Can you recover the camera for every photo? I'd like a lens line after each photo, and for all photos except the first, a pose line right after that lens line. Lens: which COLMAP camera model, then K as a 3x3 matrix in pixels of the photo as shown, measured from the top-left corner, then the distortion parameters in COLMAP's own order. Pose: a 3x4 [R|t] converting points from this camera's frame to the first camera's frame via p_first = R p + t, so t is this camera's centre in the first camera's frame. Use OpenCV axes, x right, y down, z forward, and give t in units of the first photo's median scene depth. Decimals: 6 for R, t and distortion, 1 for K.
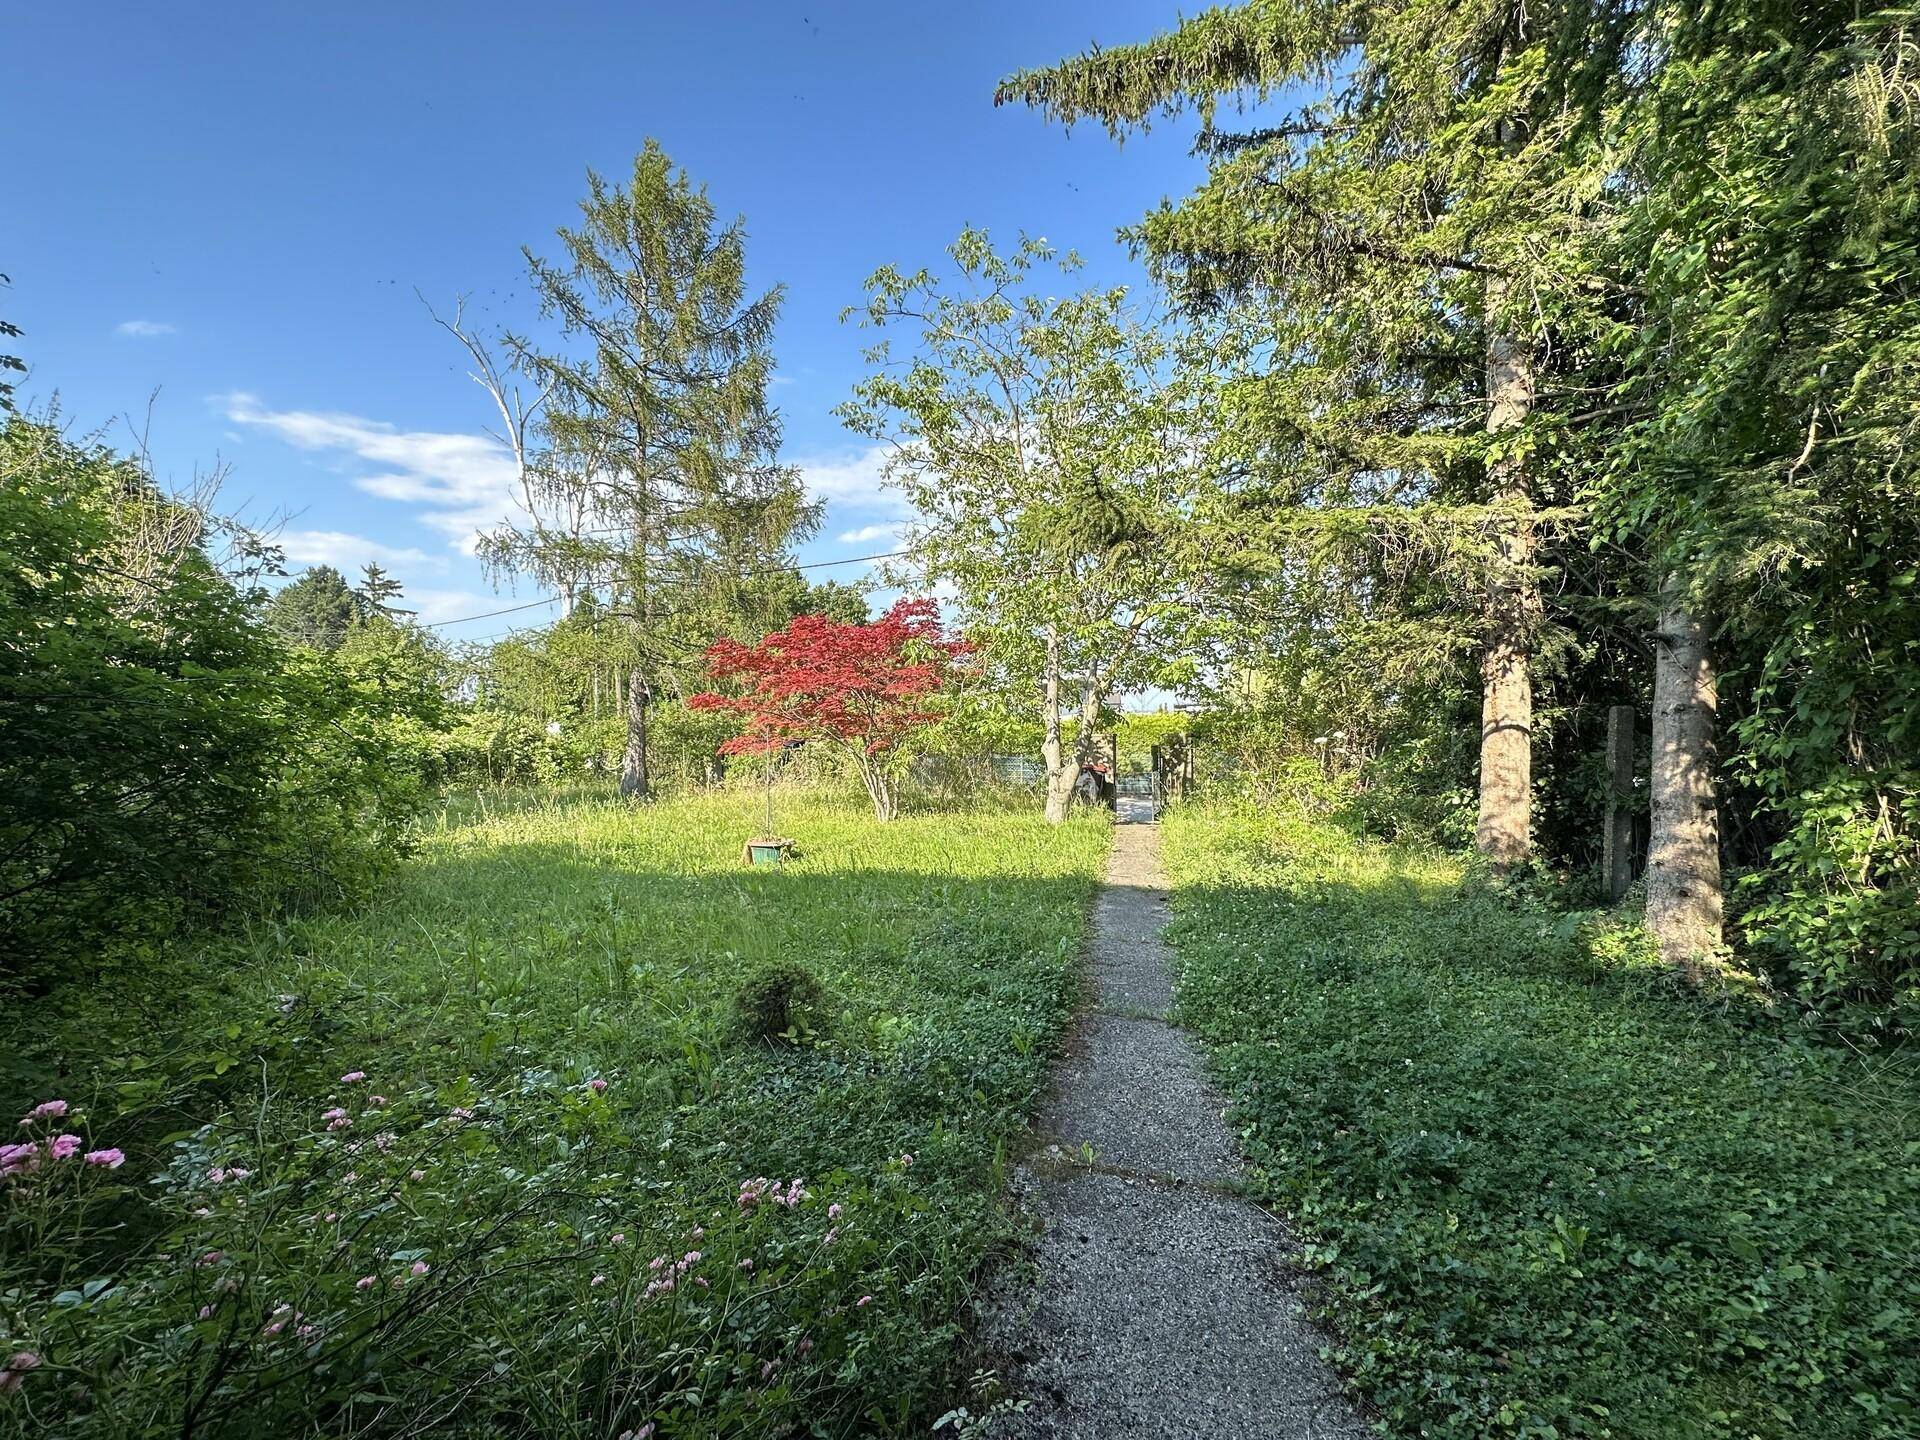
lens RADIAL K [[785.9, 0, 968.8], [0, 785.9, 716.0], [0, 0, 1]] dist [-0.002276, 0.000479]
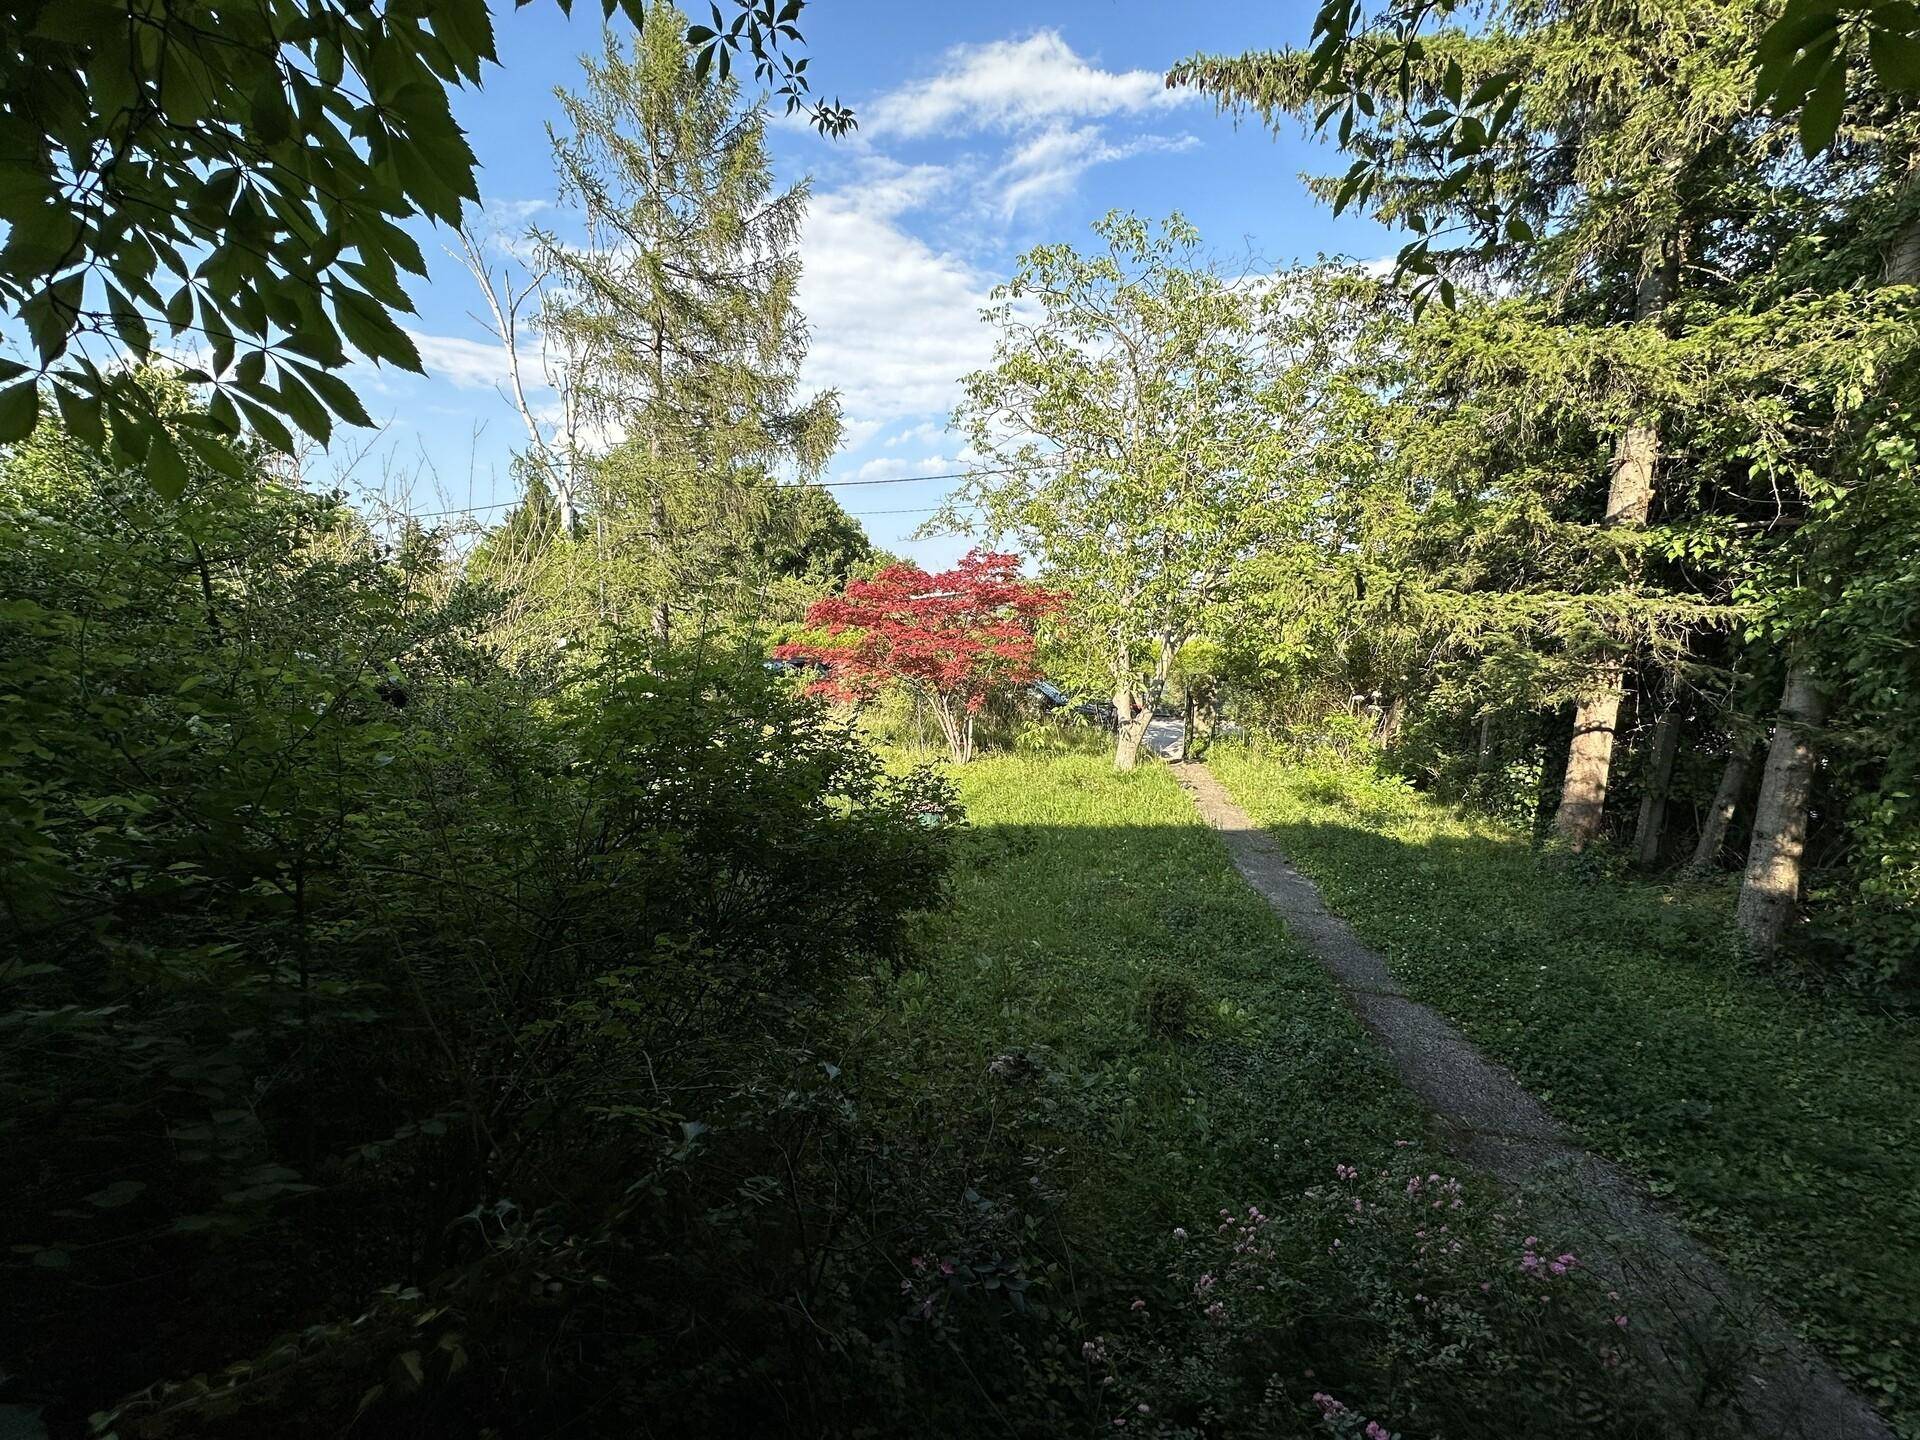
lens RADIAL K [[785.9, 0, 952.5], [0, 785.9, 715.9], [0, 0, 1]] dist [-0.002276, 0.000479]
pose [[0.994105, 0.009215, 0.108029, -0.196129], [-0.026122, 0.987388, 0.156151, -0.079400], [-0.105227, -0.158052, 0.981808, -0.044138]]
